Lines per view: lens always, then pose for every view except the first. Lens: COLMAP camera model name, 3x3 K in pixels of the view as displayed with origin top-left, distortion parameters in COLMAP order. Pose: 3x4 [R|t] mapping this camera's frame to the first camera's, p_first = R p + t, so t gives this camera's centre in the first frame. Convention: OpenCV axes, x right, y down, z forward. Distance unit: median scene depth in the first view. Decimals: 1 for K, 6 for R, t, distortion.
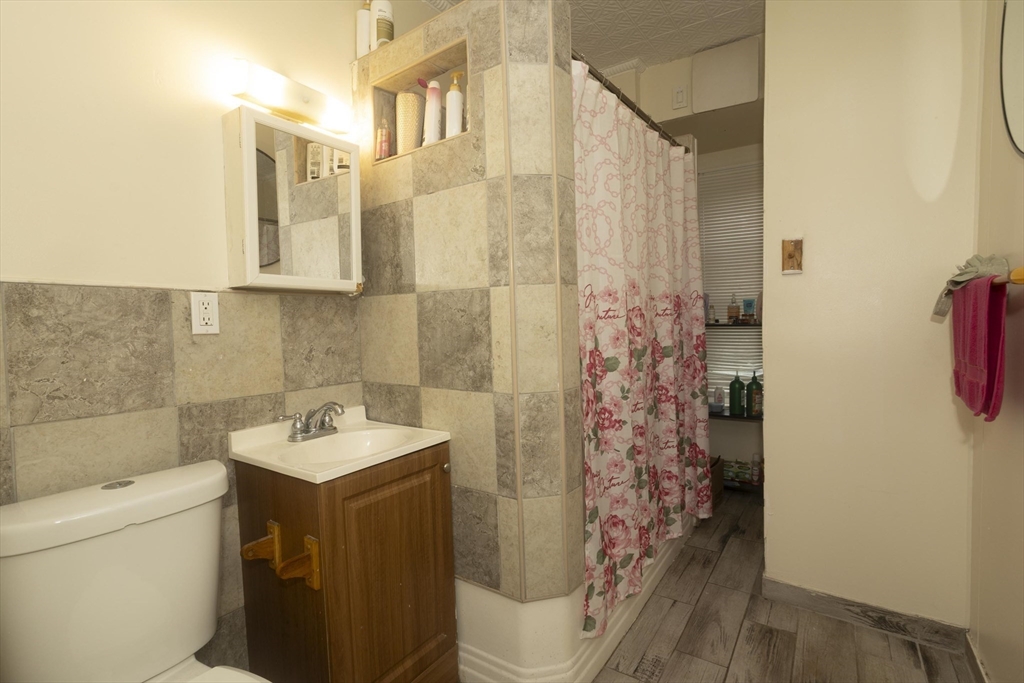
lens RADIAL K [[501.6, 0, 518.3], [0, 501.6, 343.0], [0, 0, 1]] dist [-0.046111, 0.023939]
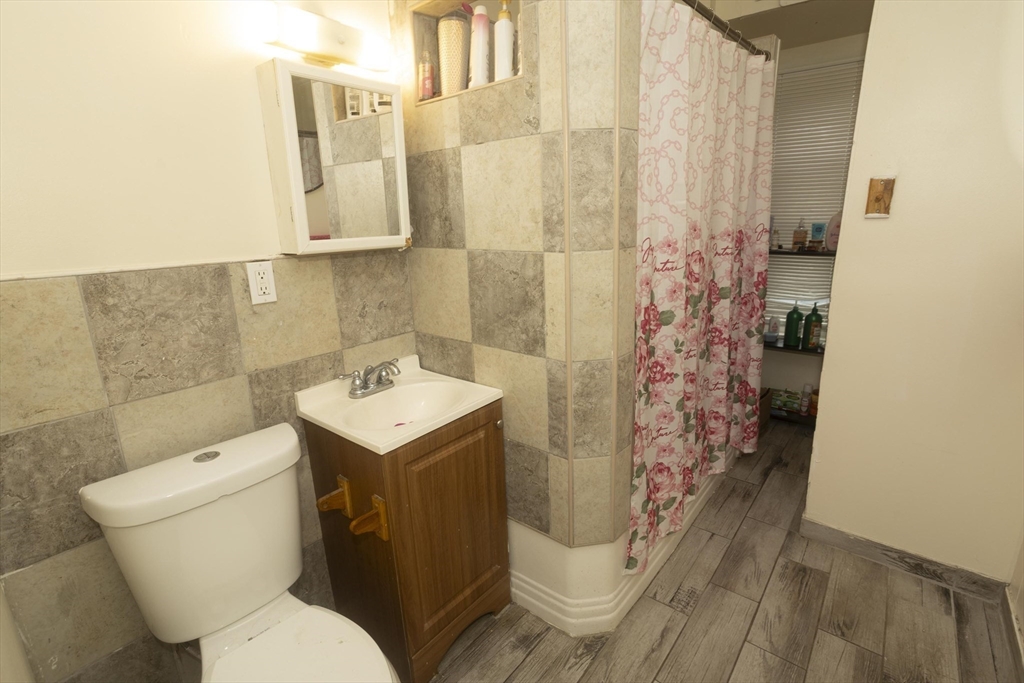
lens RADIAL K [[501.6, 0, 515.9], [0, 501.6, 352.3], [0, 0, 1]] dist [-0.046111, 0.023939]
pose [[0.995861, 0.017163, -0.089252, -0.017862], [0.002520, 0.976418, 0.215875, -0.112128], [0.090852, -0.215207, 0.972333, 0.022447]]
